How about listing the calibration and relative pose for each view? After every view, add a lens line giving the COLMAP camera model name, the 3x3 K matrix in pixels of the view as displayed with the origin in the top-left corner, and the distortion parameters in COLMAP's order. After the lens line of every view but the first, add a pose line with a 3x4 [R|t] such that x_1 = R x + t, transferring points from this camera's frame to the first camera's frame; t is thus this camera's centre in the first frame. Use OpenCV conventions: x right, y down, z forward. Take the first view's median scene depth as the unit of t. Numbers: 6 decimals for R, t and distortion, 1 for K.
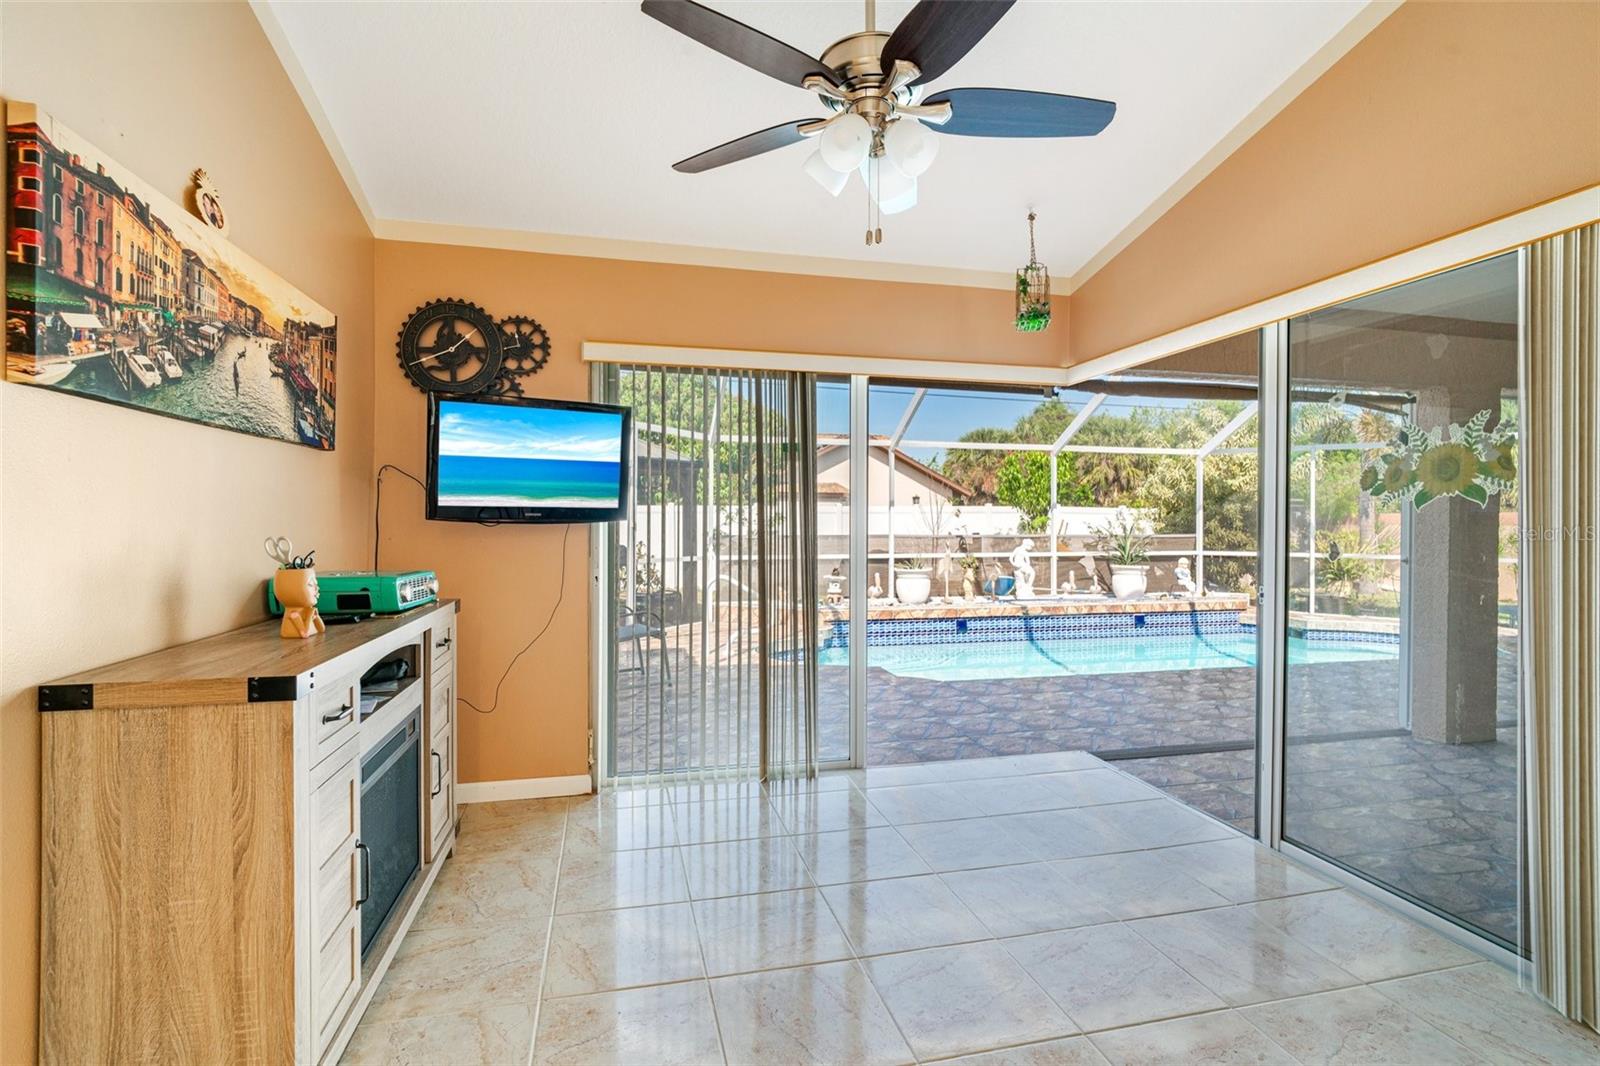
lens RADIAL K [[758.6, 0, 795.0], [0, 758.6, 517.2], [0, 0, 1]] dist [-0.013887, 0.006054]
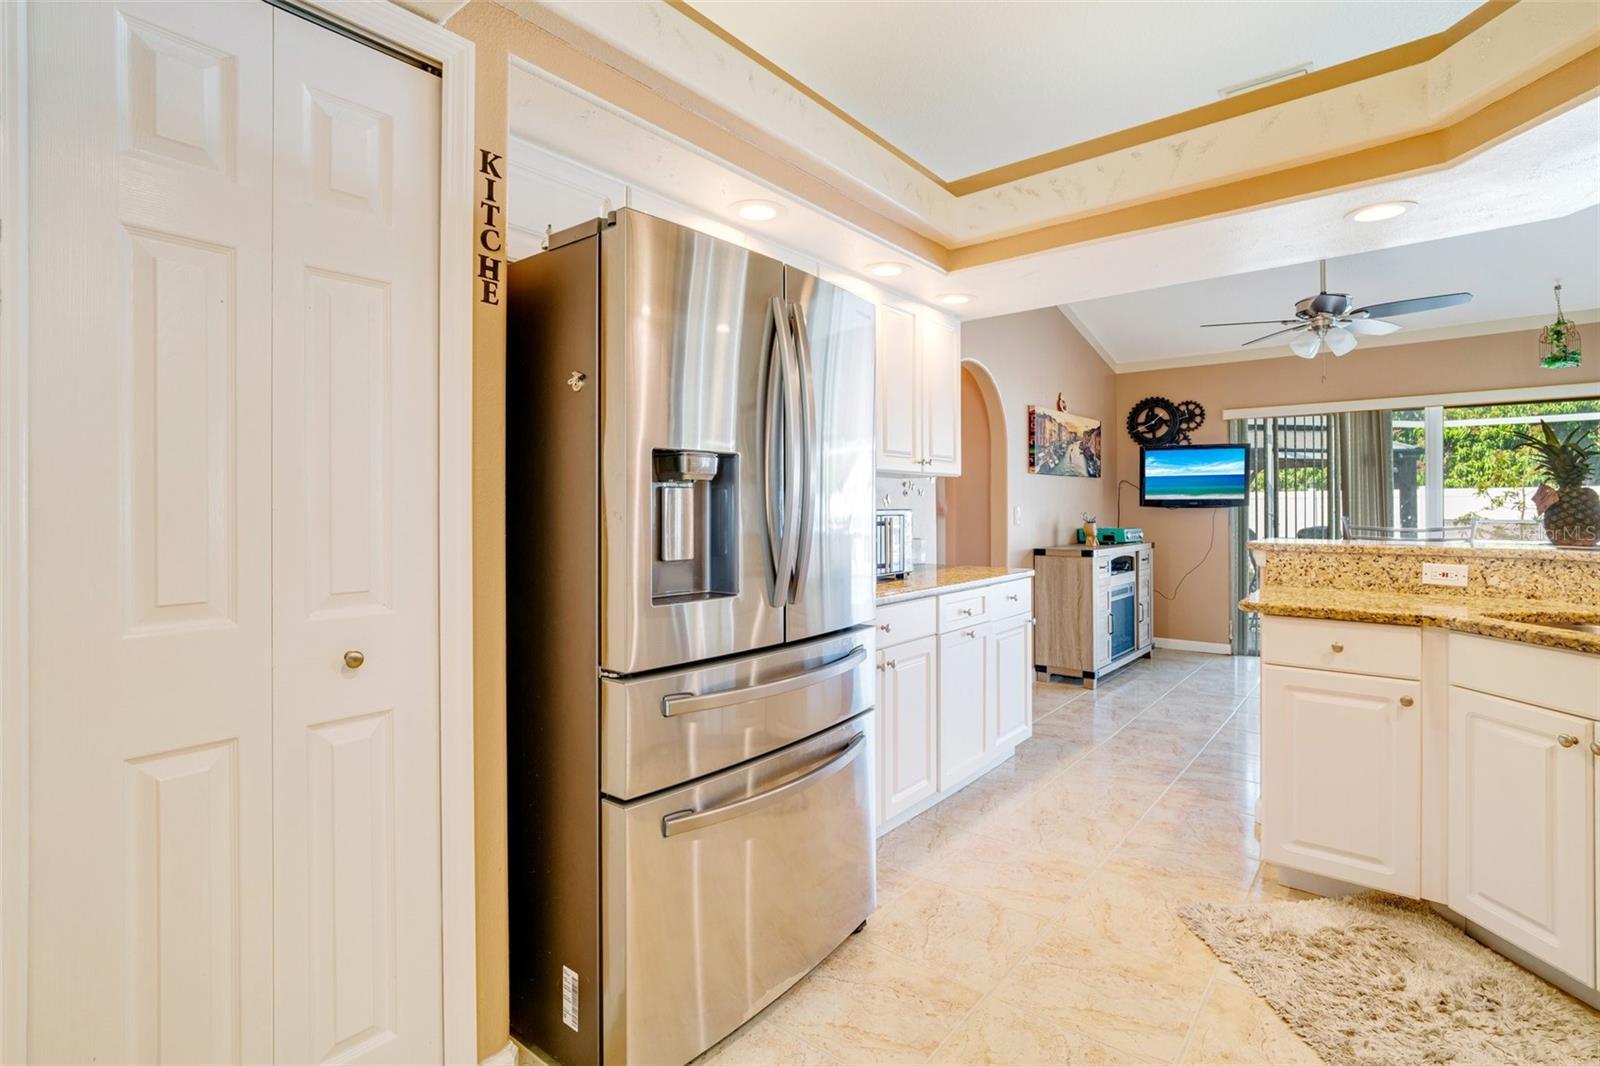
lens RADIAL K [[758.6, 0, 789.9], [0, 758.6, 503.6], [0, 0, 1]] dist [-0.013887, 0.006054]
pose [[0.597697, -0.008086, -0.801682, 0.680546], [0.008400, 0.999957, -0.003823, -0.004437], [0.801678, -0.004449, 0.597739, -1.151371]]
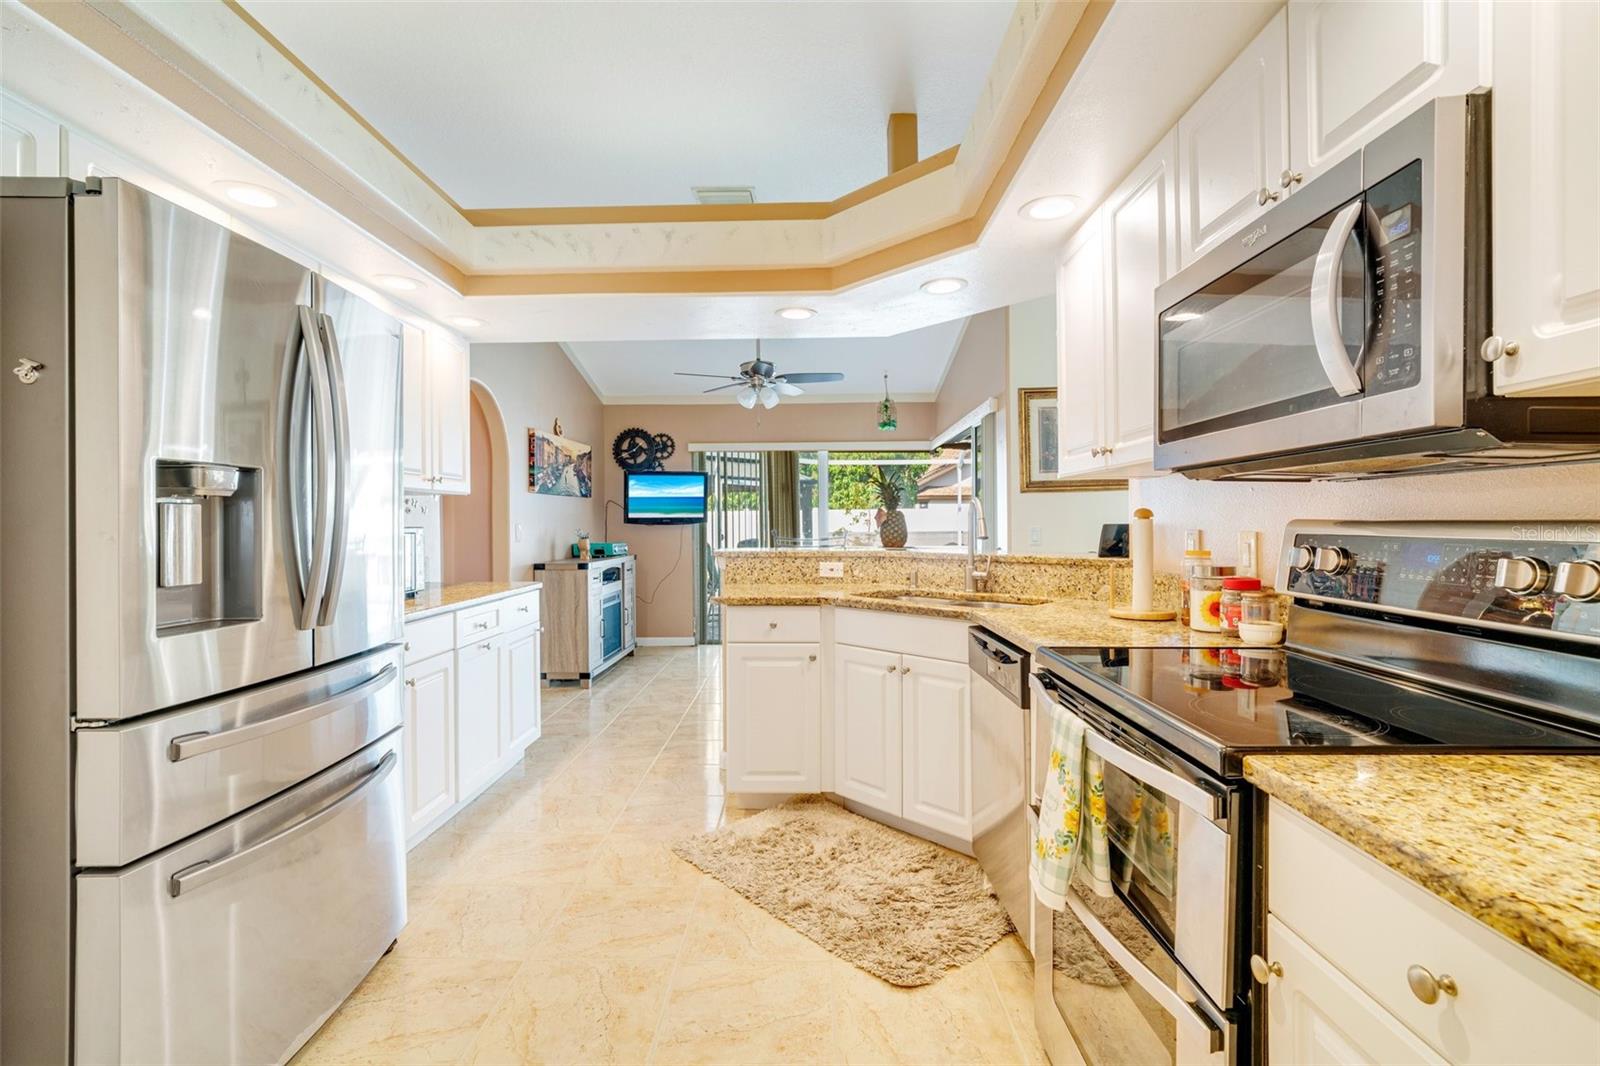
lens RADIAL K [[758.6, 0, 797.8], [0, 758.6, 509.4], [0, 0, 1]] dist [-0.013887, 0.006054]
pose [[0.968584, -0.013514, -0.248319, 0.701238], [0.010738, 0.999864, -0.012531, -0.005106], [0.248455, 0.009471, 0.968597, -1.300566]]
